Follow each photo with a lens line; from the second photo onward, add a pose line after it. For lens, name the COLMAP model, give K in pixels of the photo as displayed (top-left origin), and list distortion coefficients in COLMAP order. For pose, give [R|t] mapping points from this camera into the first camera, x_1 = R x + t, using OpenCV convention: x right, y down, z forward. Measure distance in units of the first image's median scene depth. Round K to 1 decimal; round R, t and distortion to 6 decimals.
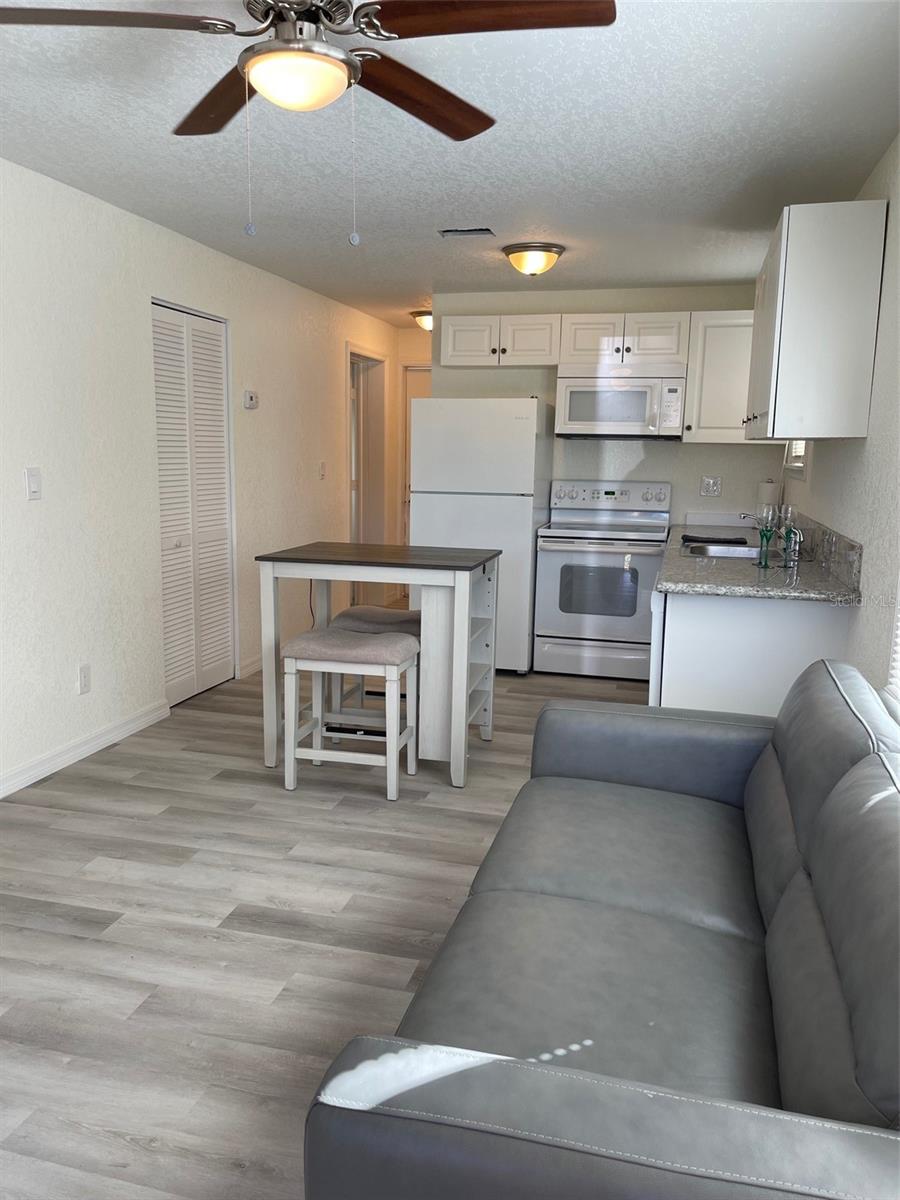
lens RADIAL K [[905.4, 0, 451.2], [0, 905.4, 611.4], [0, 0, 1]] dist [0.062739, -0.074057]
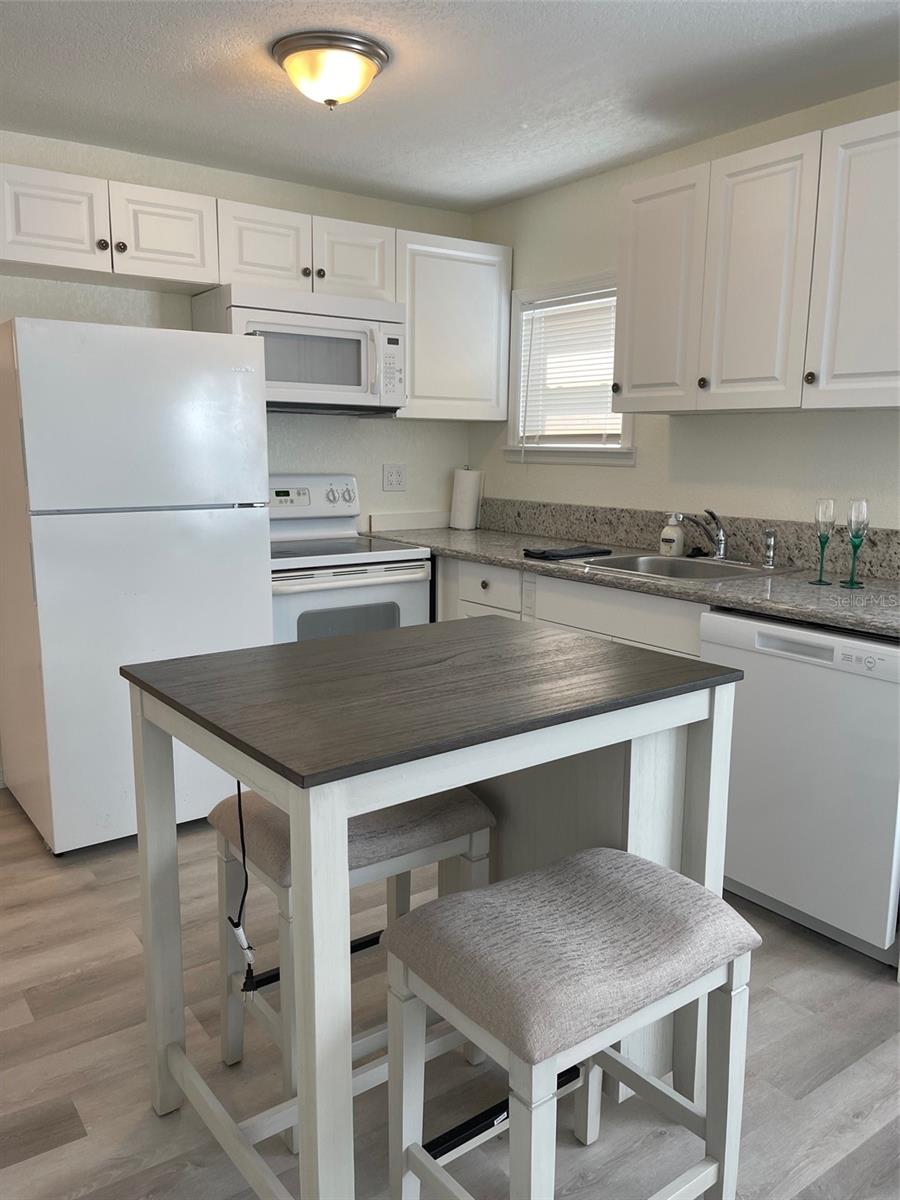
lens RADIAL K [[905.4, 0, 450.3], [0, 905.4, 607.3], [0, 0, 1]] dist [0.062739, -0.074057]
pose [[0.635530, -0.153597, 0.756644, -0.280007], [0.140221, 0.986676, 0.082518, -0.093020], [-0.759237, 0.053655, 0.648599, 0.522824]]
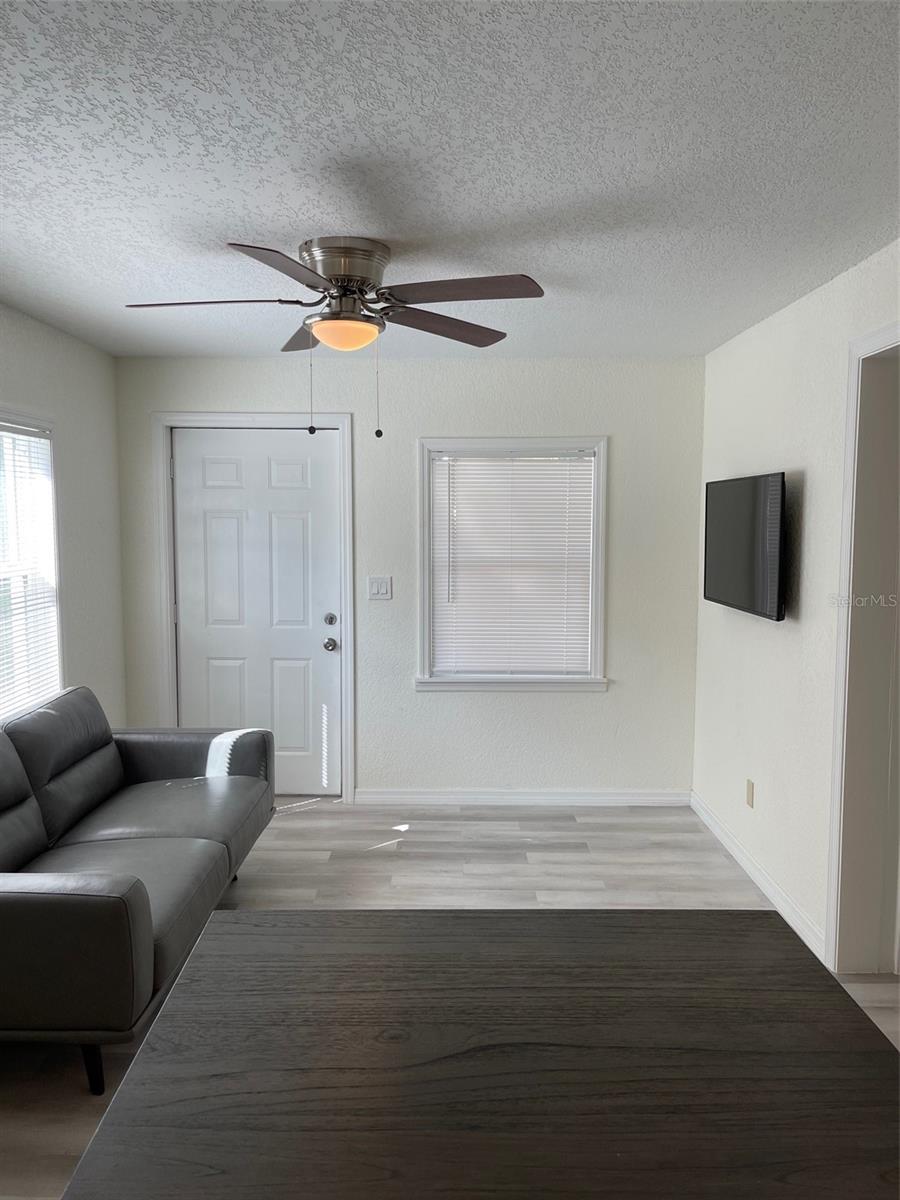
lens RADIAL K [[905.4, 0, 437.5], [0, 905.4, 605.0], [0, 0, 1]] dist [0.062739, -0.074057]
pose [[-0.971198, 0.002127, -0.238263, 0.015947], [-0.061540, 0.963794, 0.259450, -0.195233], [0.230188, 0.266640, -0.935904, 0.897054]]
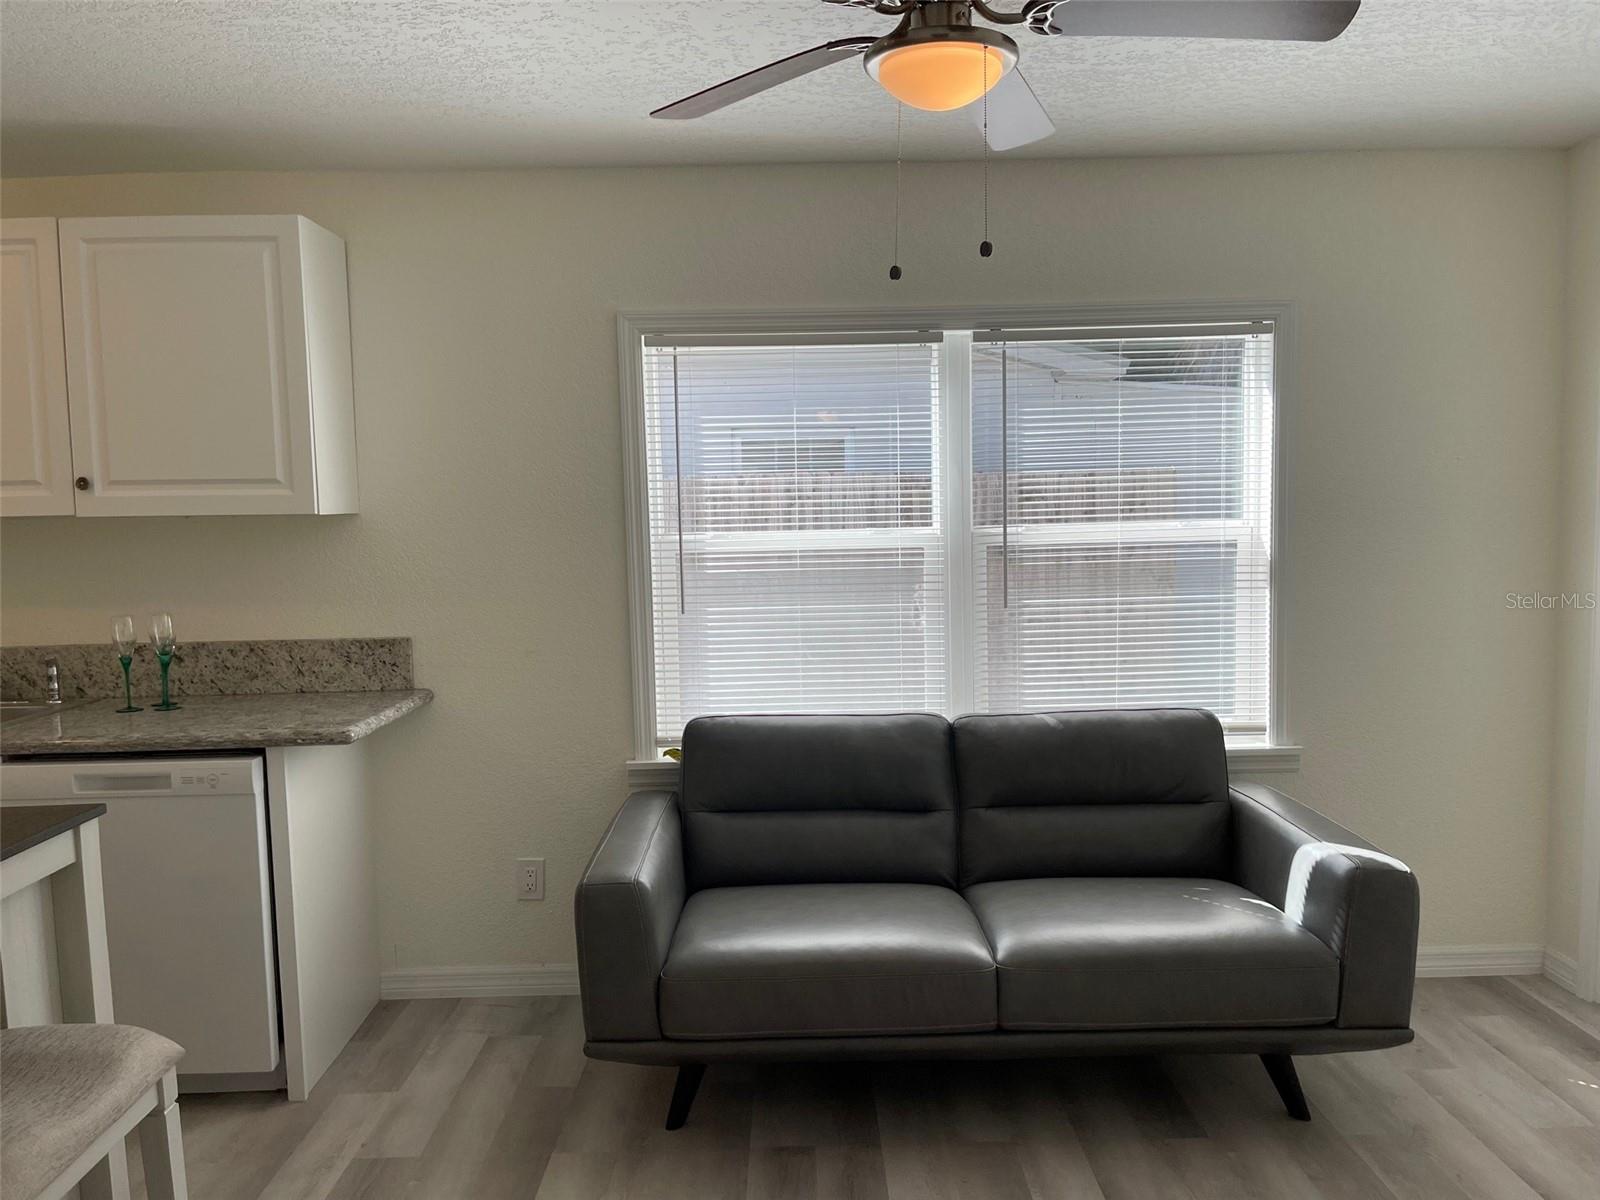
lens RADIAL K [[1207.2, 0, 801.4], [0, 1207.2, 611.1], [0, 0, 1]] dist [0.062739, -0.074057]
pose [[-0.266425, -0.092635, 0.959394, -0.421608], [0.184229, 0.972125, 0.145024, -0.109085], [-0.946085, 0.215386, -0.241932, 0.518017]]
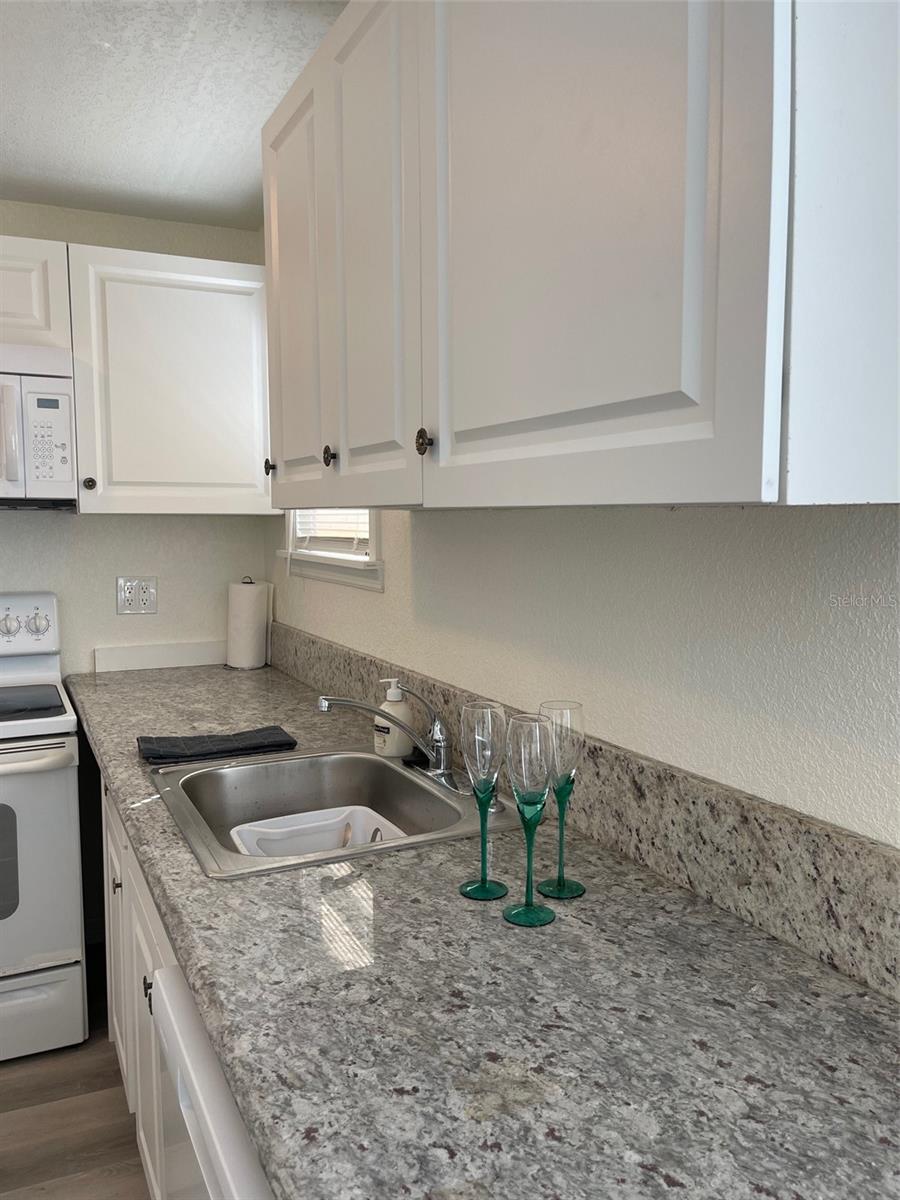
lens RADIAL K [[905.4, 0, 450.2], [0, 905.4, 597.7], [0, 0, 1]] dist [0.062739, -0.074057]
pose [[0.760998, -0.078877, 0.643941, 0.090821], [0.131102, 0.990800, -0.033570, -0.101024], [-0.635369, 0.109969, 0.764338, 0.519507]]
